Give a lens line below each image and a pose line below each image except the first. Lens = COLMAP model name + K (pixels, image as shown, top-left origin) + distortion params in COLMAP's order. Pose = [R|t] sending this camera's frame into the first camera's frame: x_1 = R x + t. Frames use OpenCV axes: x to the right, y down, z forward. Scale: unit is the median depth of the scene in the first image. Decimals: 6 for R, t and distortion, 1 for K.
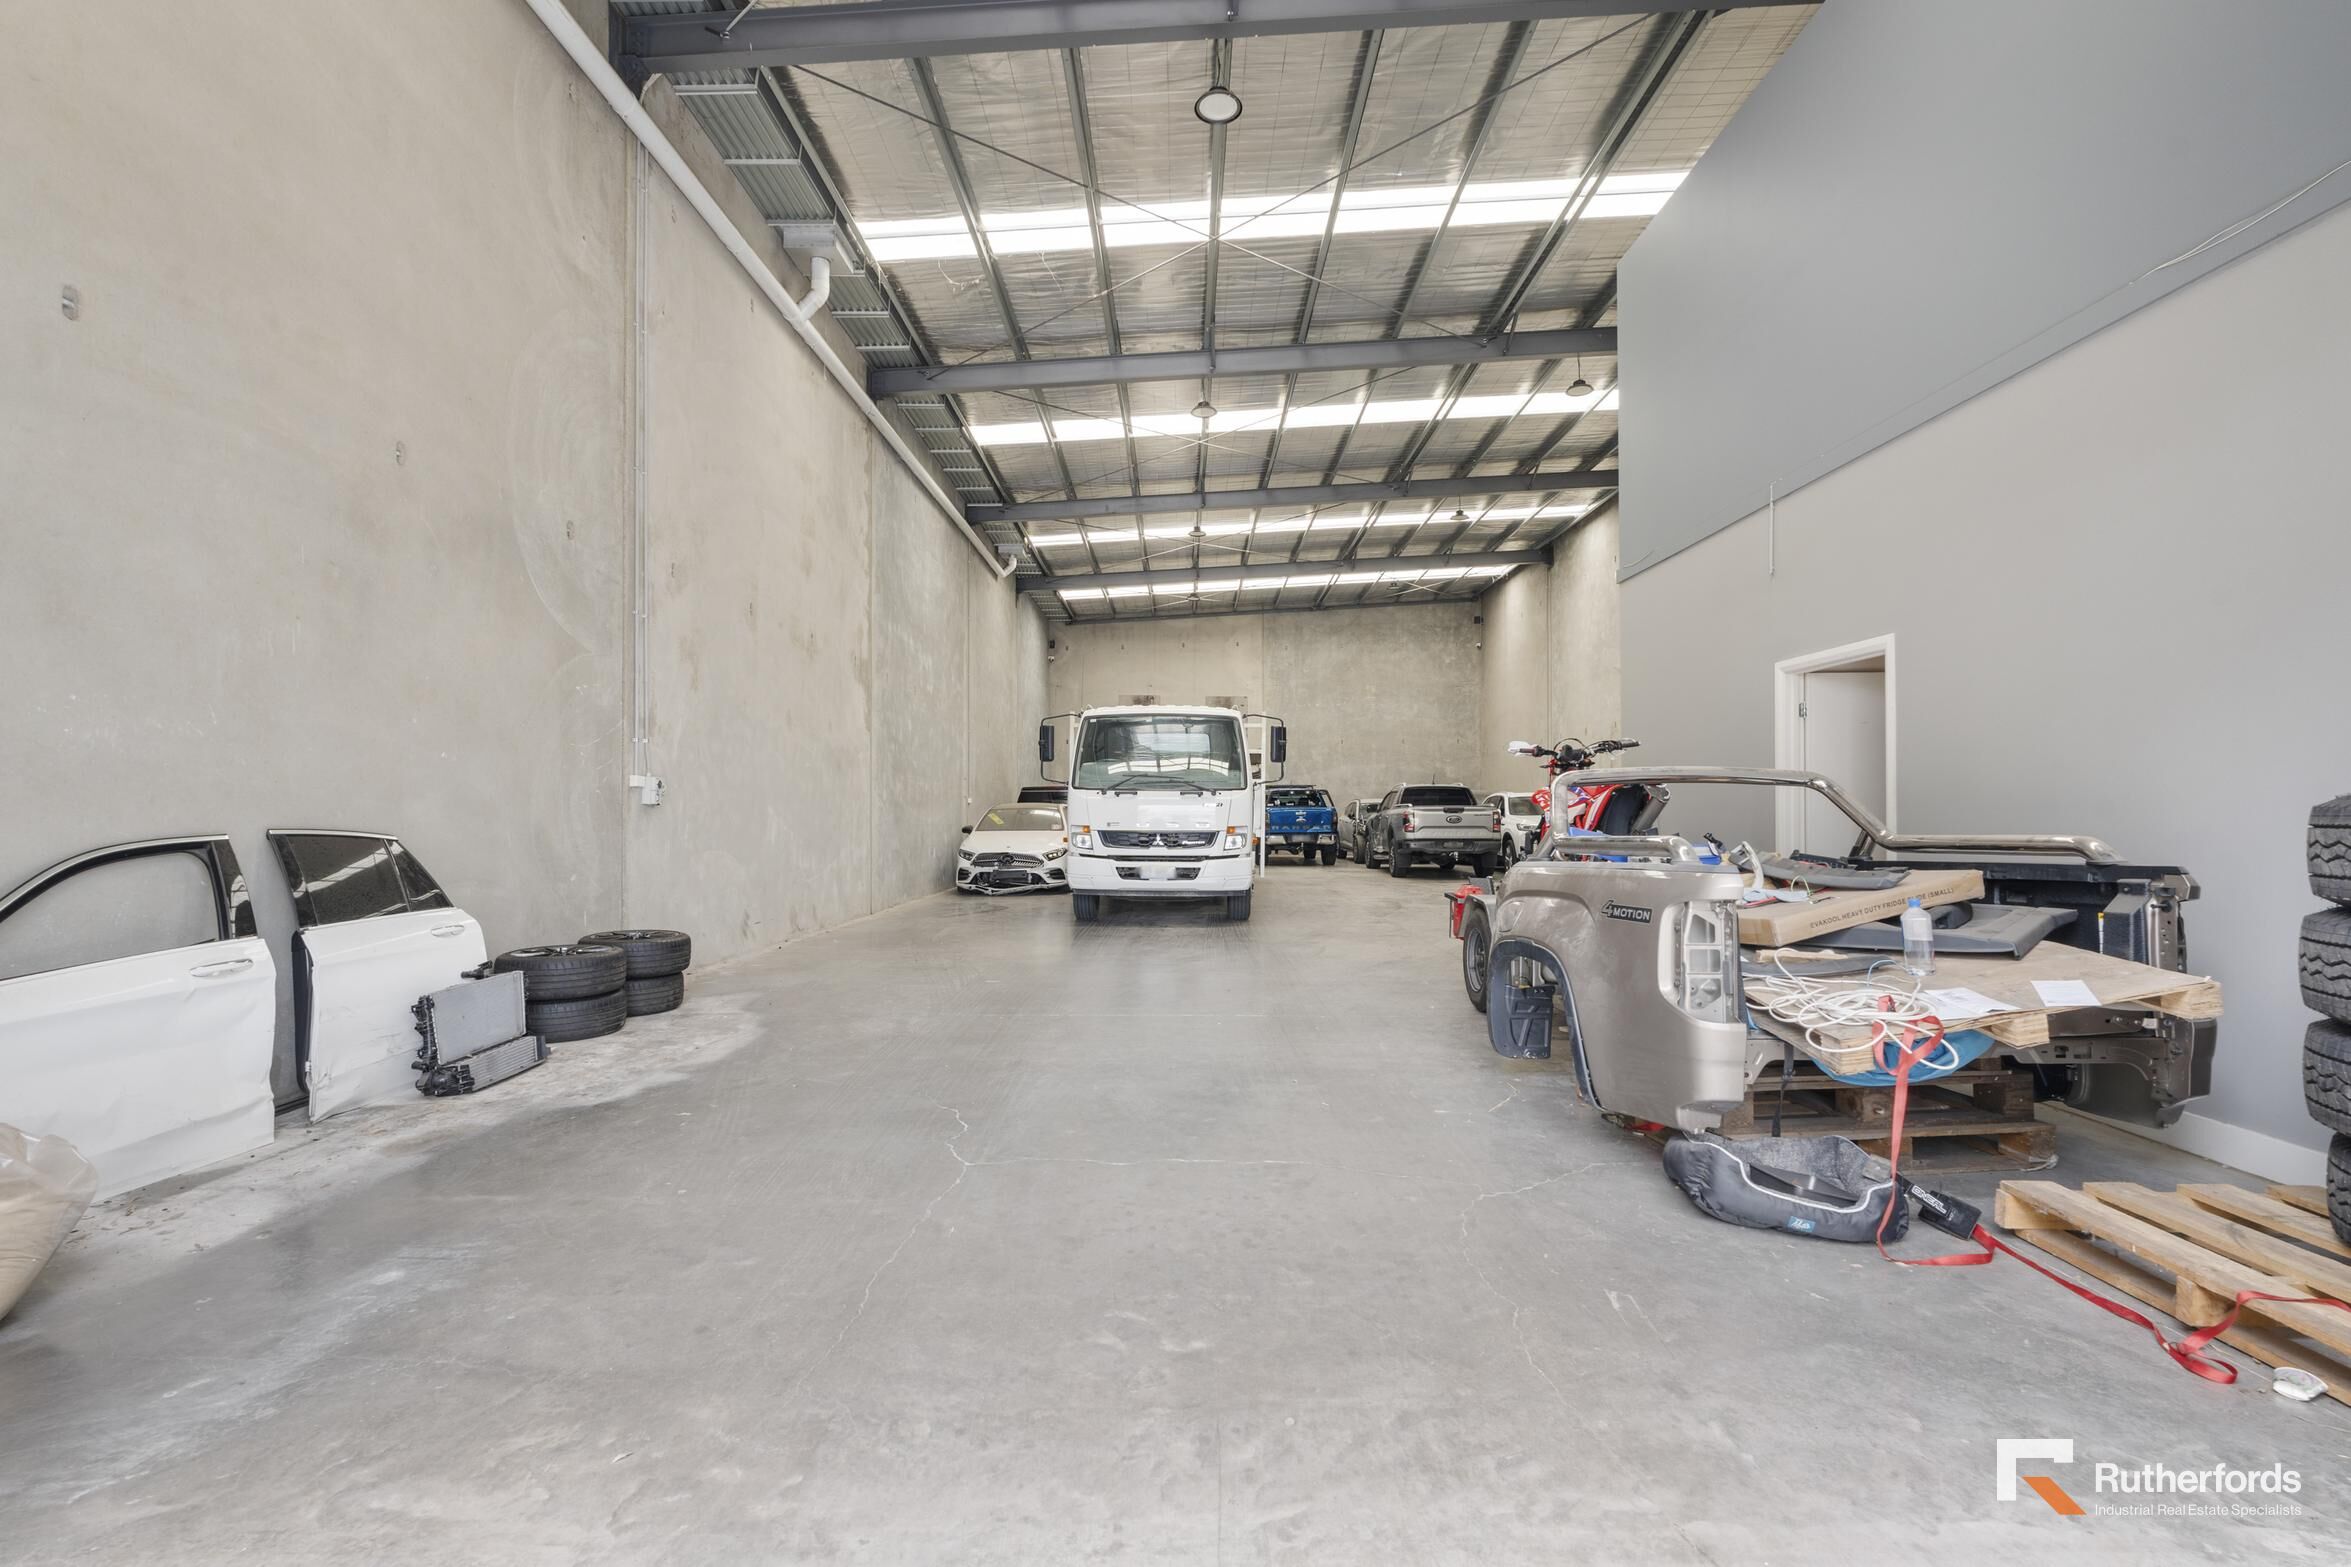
lens RADIAL K [[1070.6, 0, 1169.5], [0, 1070.6, 803.9], [0, 0, 1]] dist [0.000270, -0.000006]
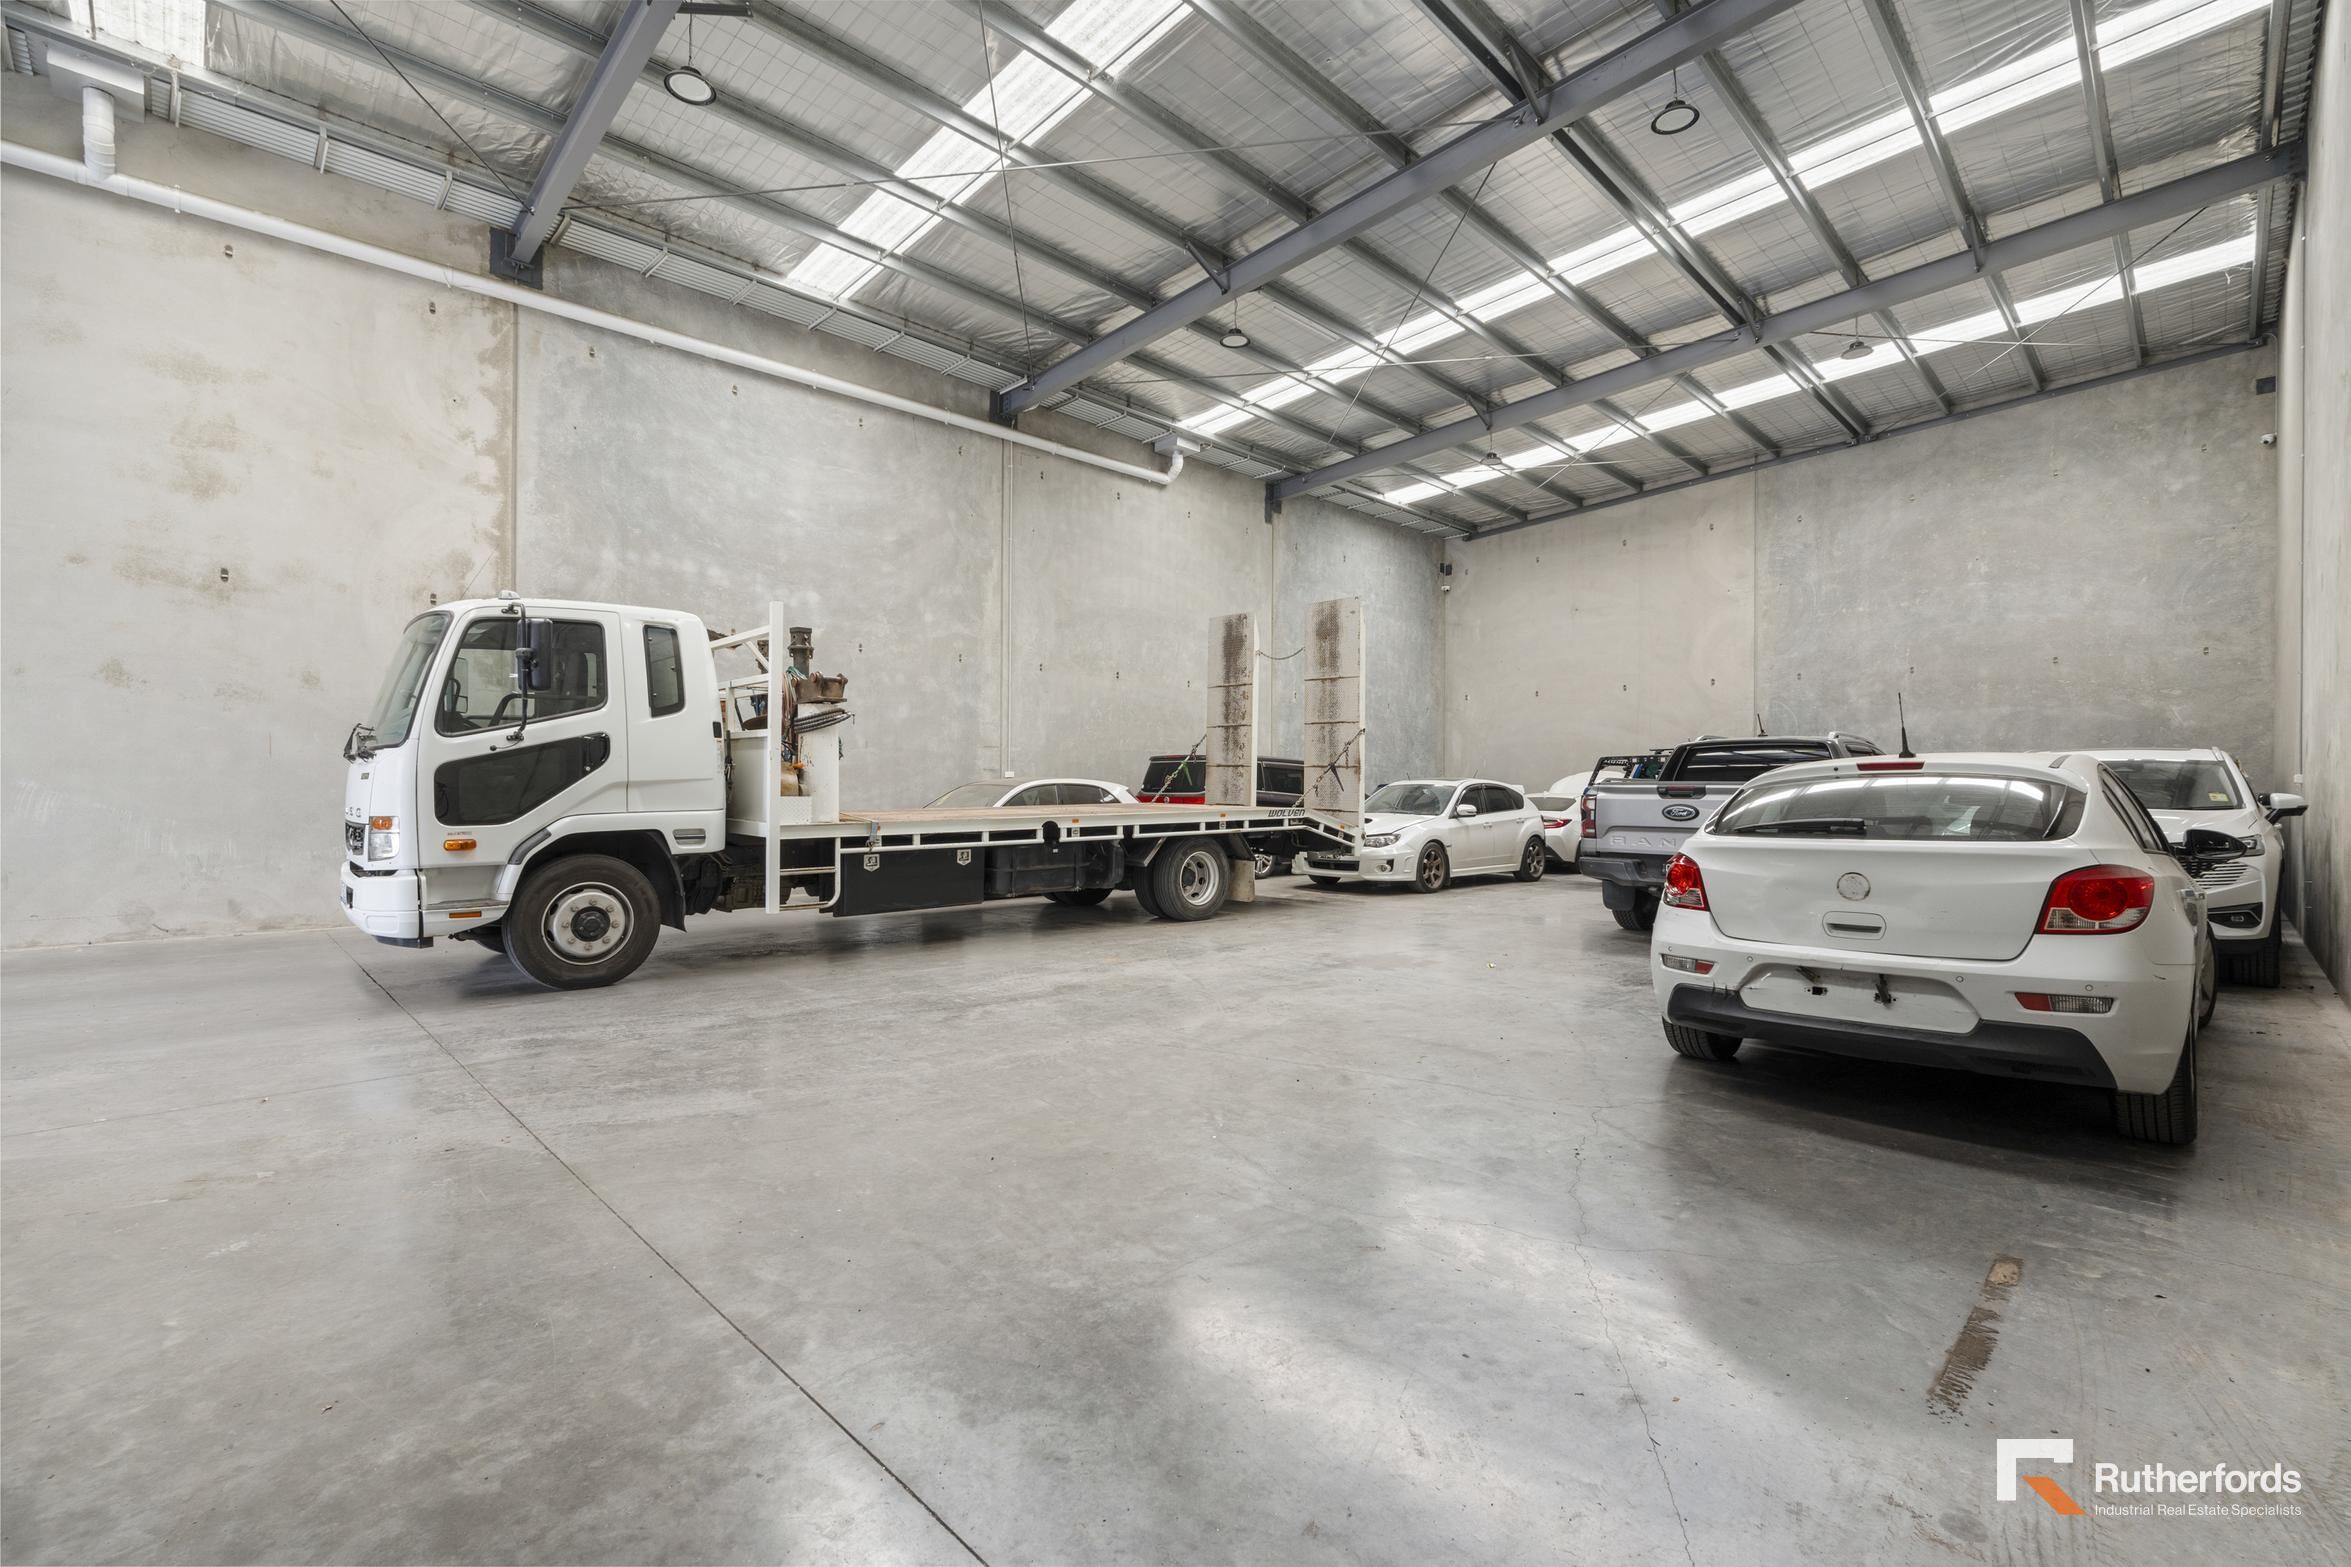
lens RADIAL K [[1020.9, 0, 1176.0], [0, 1020.9, 786.4], [0, 0, 1]] dist [-0.006275, 0.000869]
pose [[0.704888, 0.003701, -0.709309, 0.303086], [-0.001982, 0.999993, 0.003248, 0.001778], [0.709316, -0.000883, 0.704890, 0.402996]]
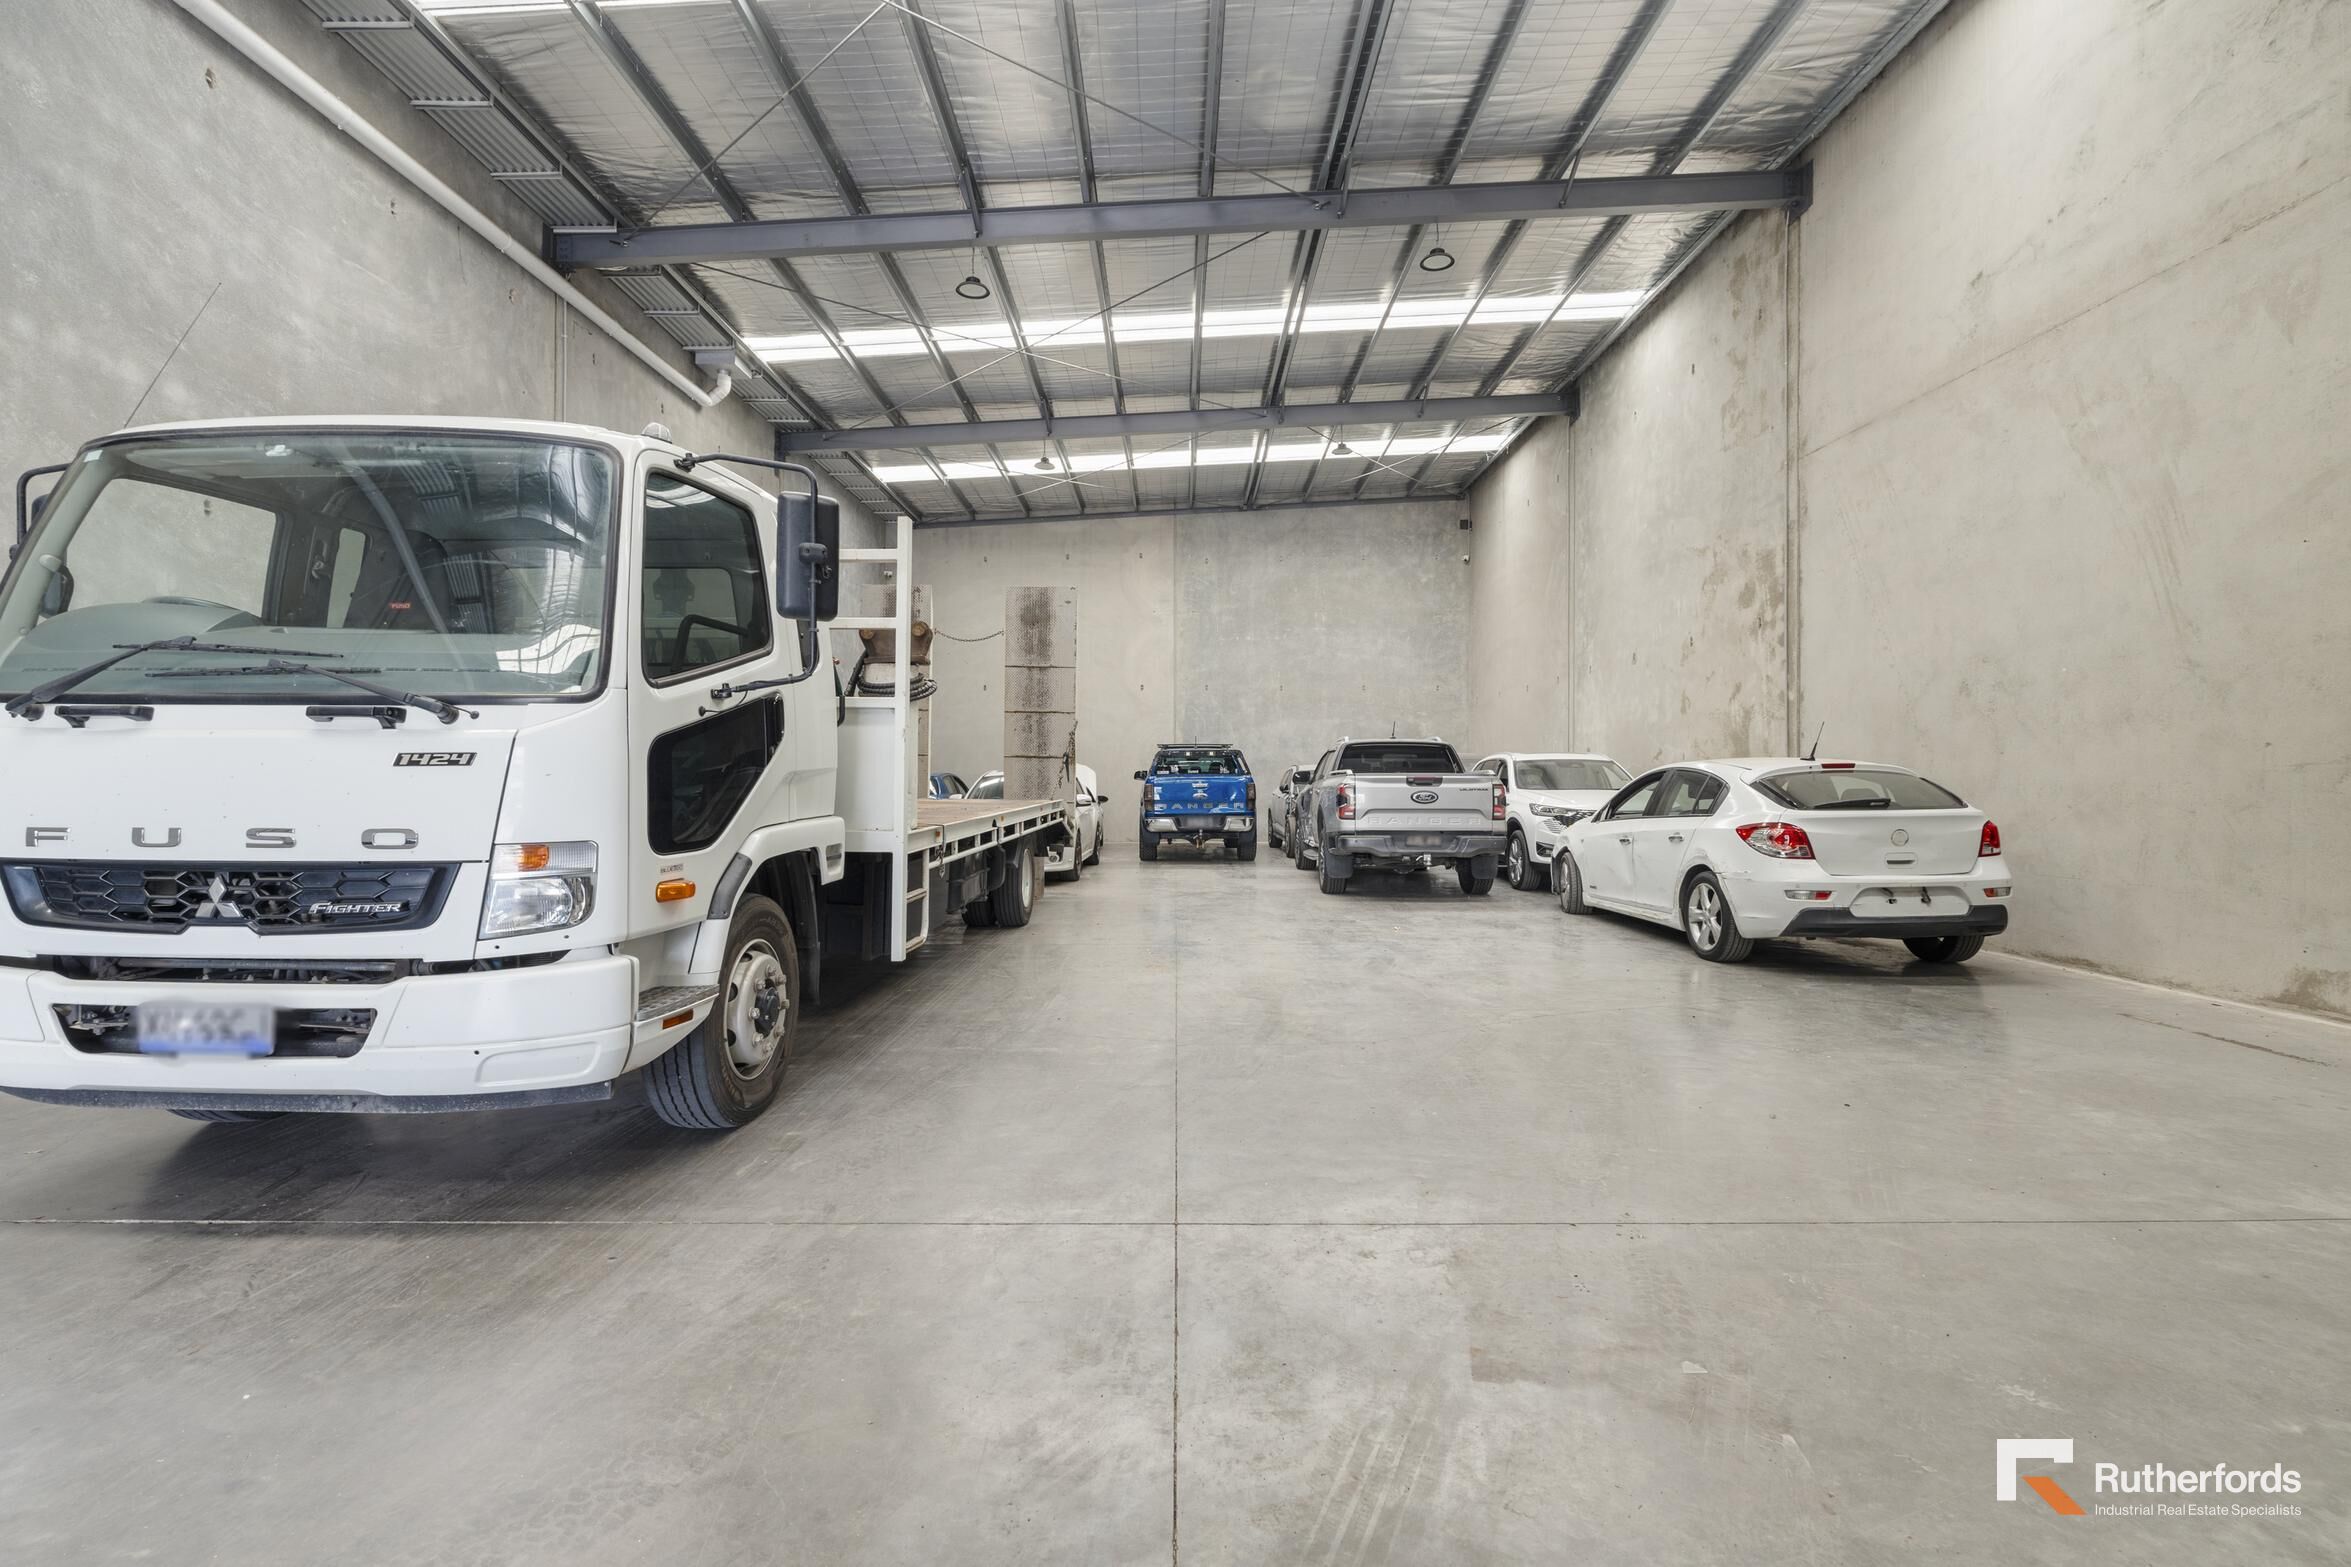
lens RADIAL K [[1026.1, 0, 1168.7], [0, 1026.1, 781.4], [0, 0, 1]] dist [-0.002470, 0.000403]
pose [[0.999992, 0.003015, 0.002441, 0.092565], [-0.003034, 0.999966, 0.007605, 0.001512], [-0.002418, -0.007612, 0.999968, 0.327894]]
